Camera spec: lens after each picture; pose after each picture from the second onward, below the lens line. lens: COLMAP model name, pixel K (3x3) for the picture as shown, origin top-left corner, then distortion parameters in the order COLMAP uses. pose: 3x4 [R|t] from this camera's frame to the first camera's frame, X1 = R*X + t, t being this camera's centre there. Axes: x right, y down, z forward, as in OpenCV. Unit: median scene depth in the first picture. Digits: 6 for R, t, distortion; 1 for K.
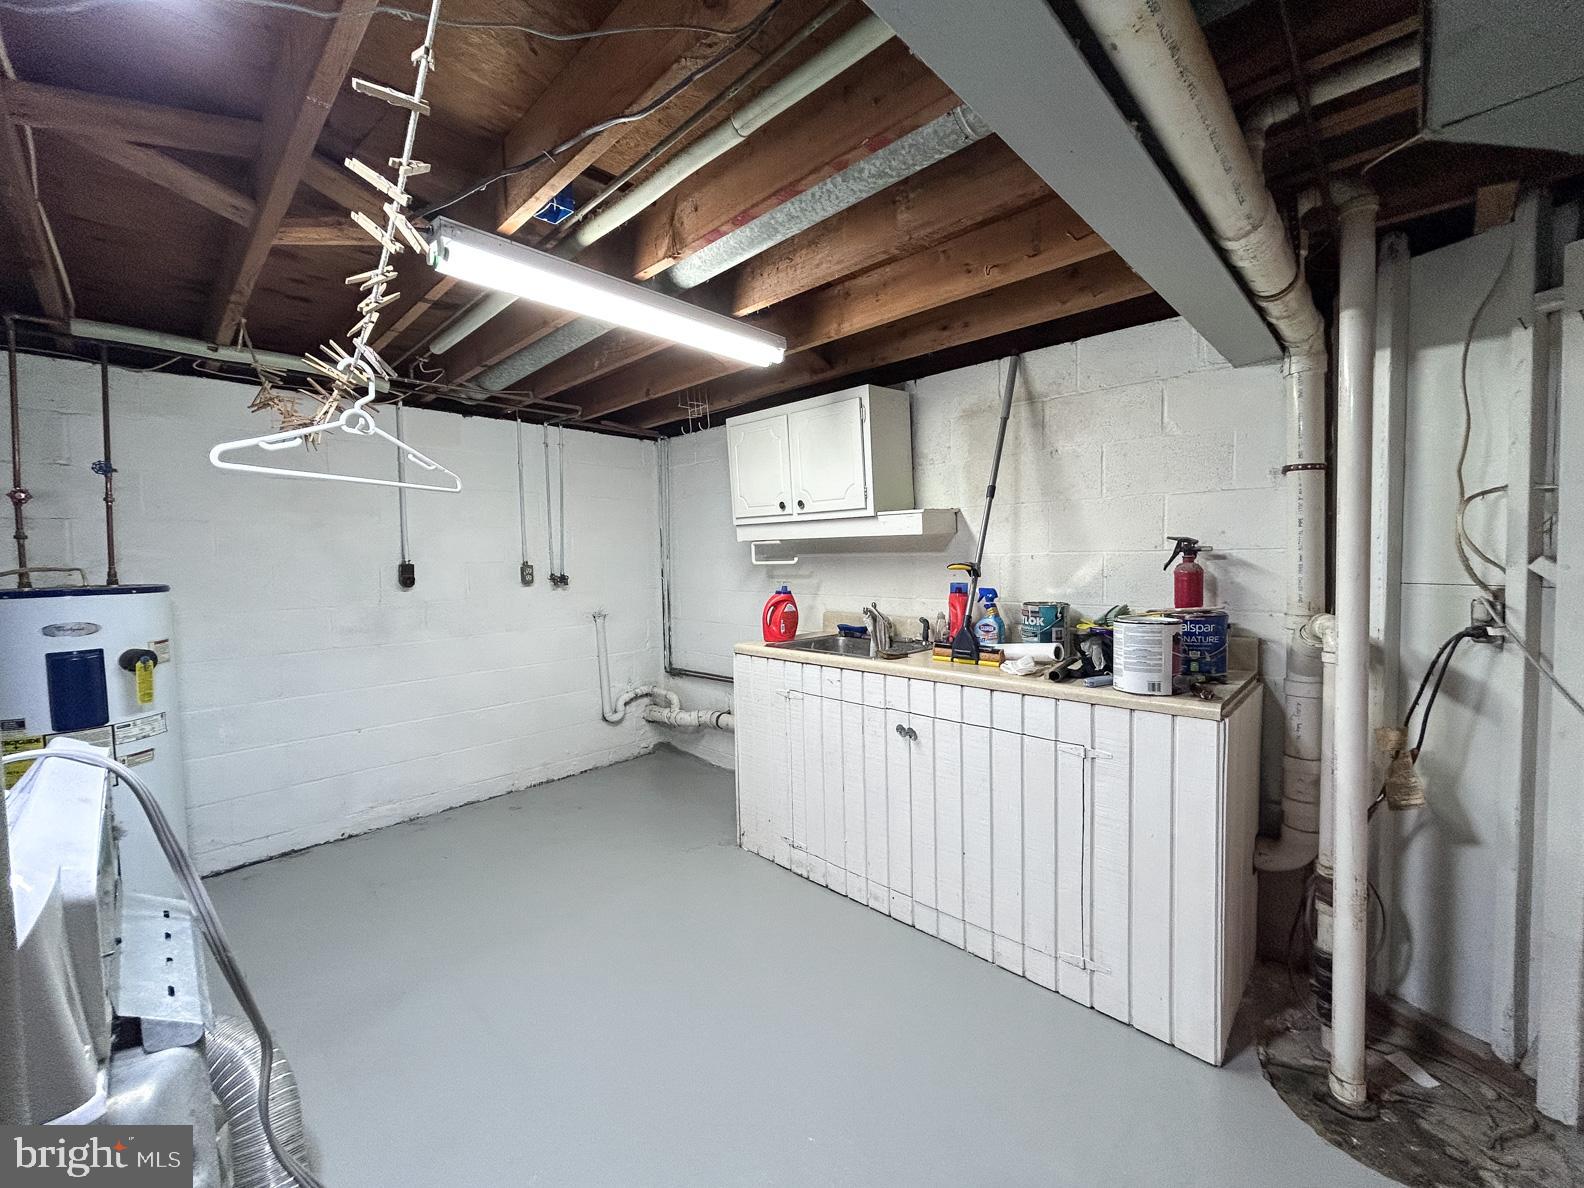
lens RADIAL K [[642.4, 0, 793.7], [0, 642.4, 584.5], [0, 0, 1]] dist [-0.000182, -0.000119]
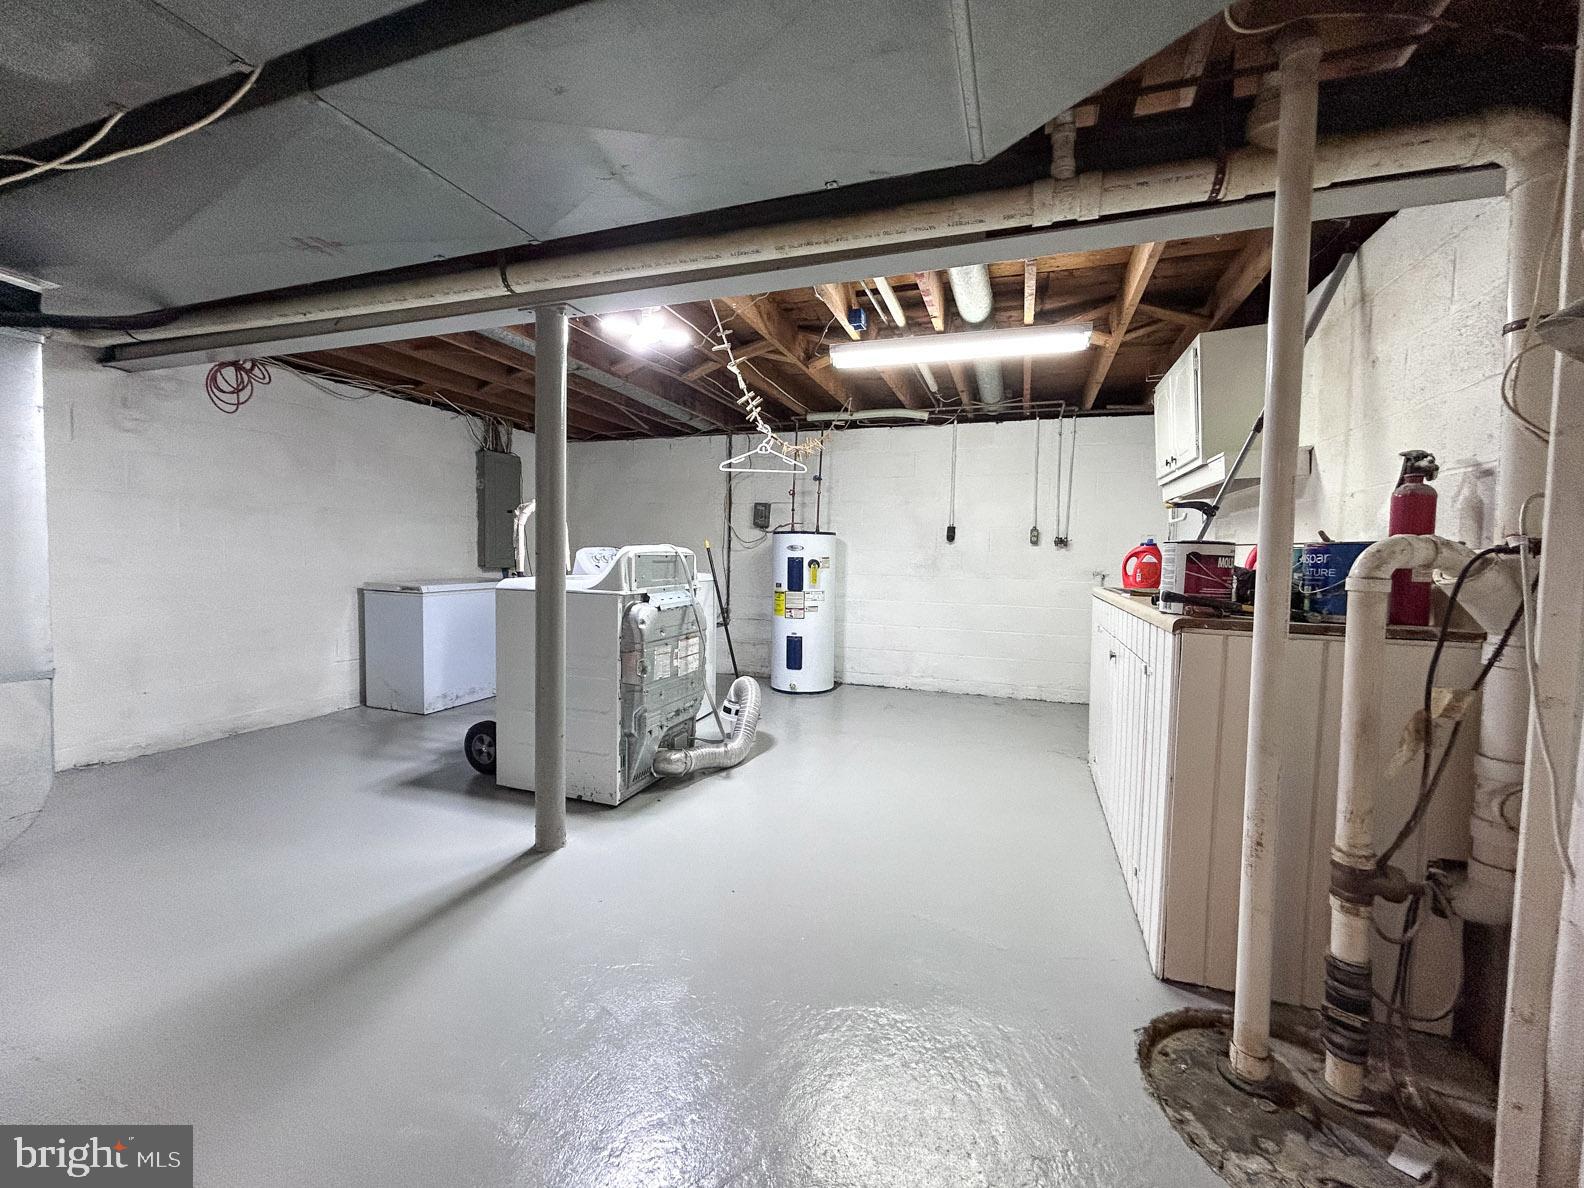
lens RADIAL K [[642.4, 0, 782.4], [0, 642.4, 587.9], [0, 0, 1]] dist [-0.000182, -0.000119]
pose [[0.396227, 0.074045, -0.915162, 0.963510], [-0.069331, 0.996310, 0.050593, 0.095083], [0.915531, 0.043403, 0.399898, 0.021651]]
